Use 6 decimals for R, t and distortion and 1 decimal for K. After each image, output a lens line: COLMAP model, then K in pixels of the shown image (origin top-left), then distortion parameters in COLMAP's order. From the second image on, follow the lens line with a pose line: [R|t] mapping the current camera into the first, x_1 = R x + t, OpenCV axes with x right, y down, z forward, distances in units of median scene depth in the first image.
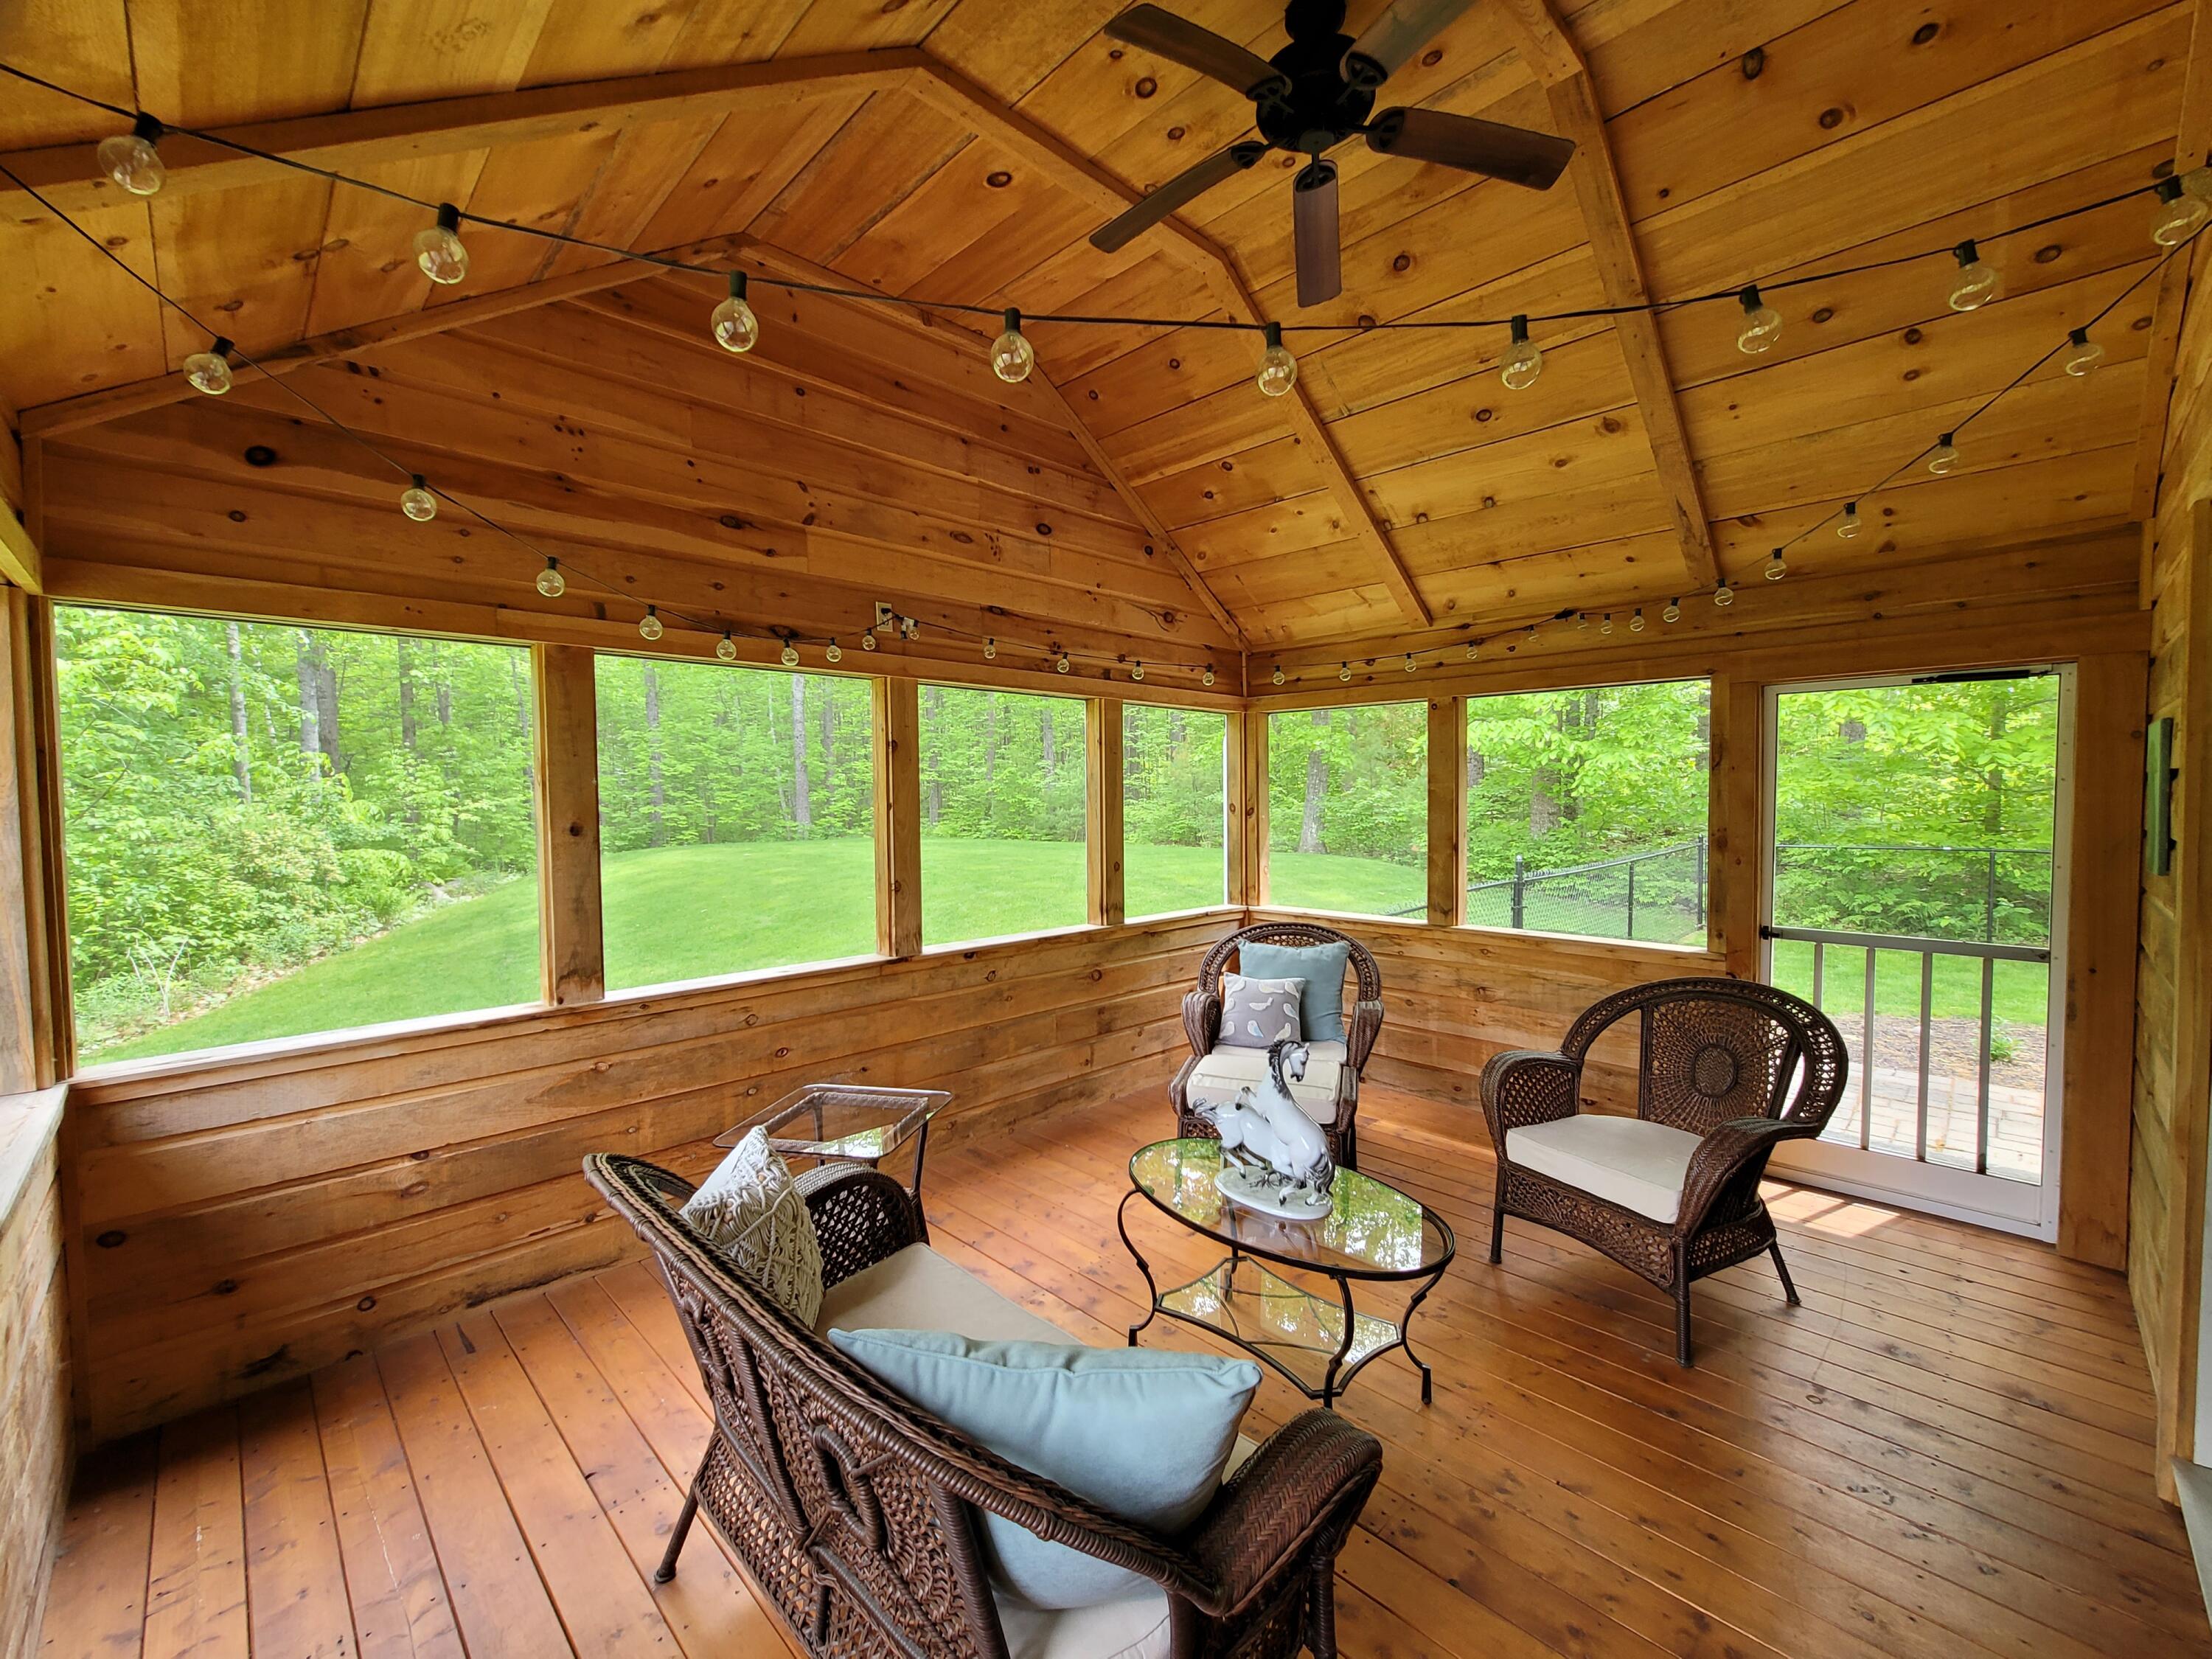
lens RADIAL K [[899.3, 0, 1092.7], [0, 899.3, 831.4], [0, 0, 1]] dist [-0.003245, -0.000224]
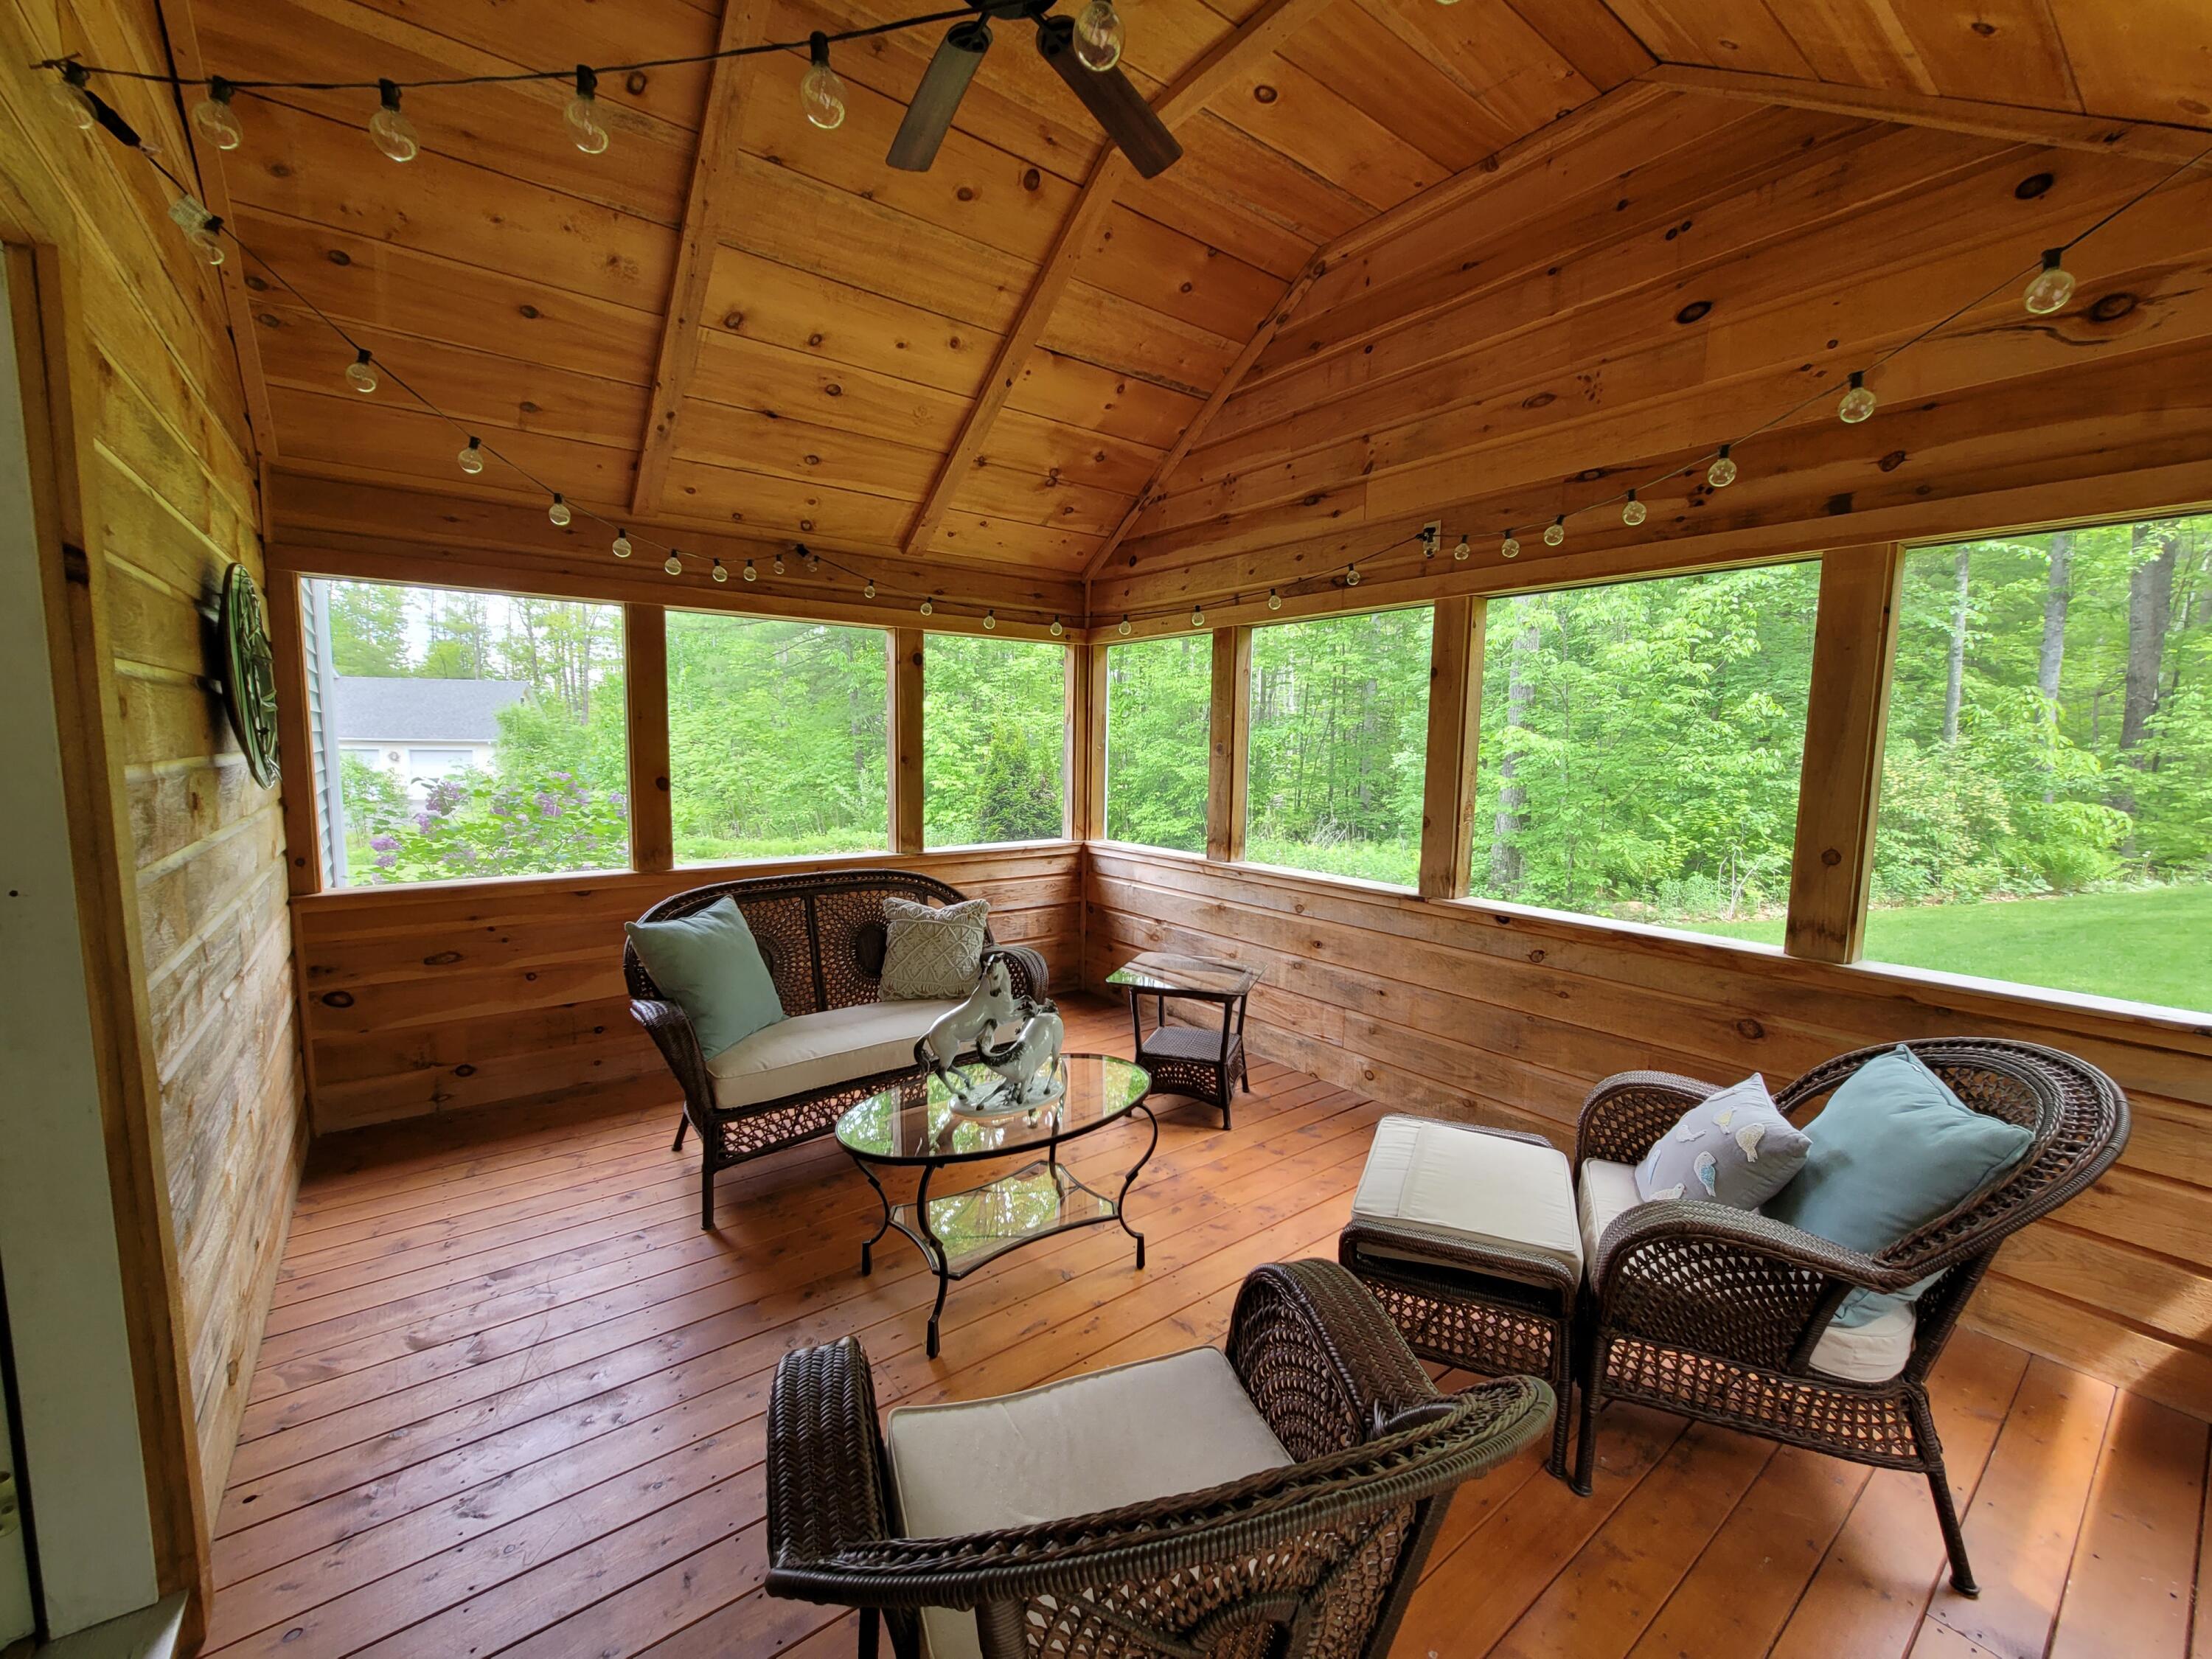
lens RADIAL K [[899.3, 0, 1091.7], [0, 899.3, 835.1], [0, 0, 1]] dist [-0.003245, -0.000224]
pose [[-0.124383, 0.111050, -0.986000, 0.725192], [-0.050294, 0.991734, 0.118041, -0.018662], [0.990959, 0.064272, -0.117770, 0.717683]]
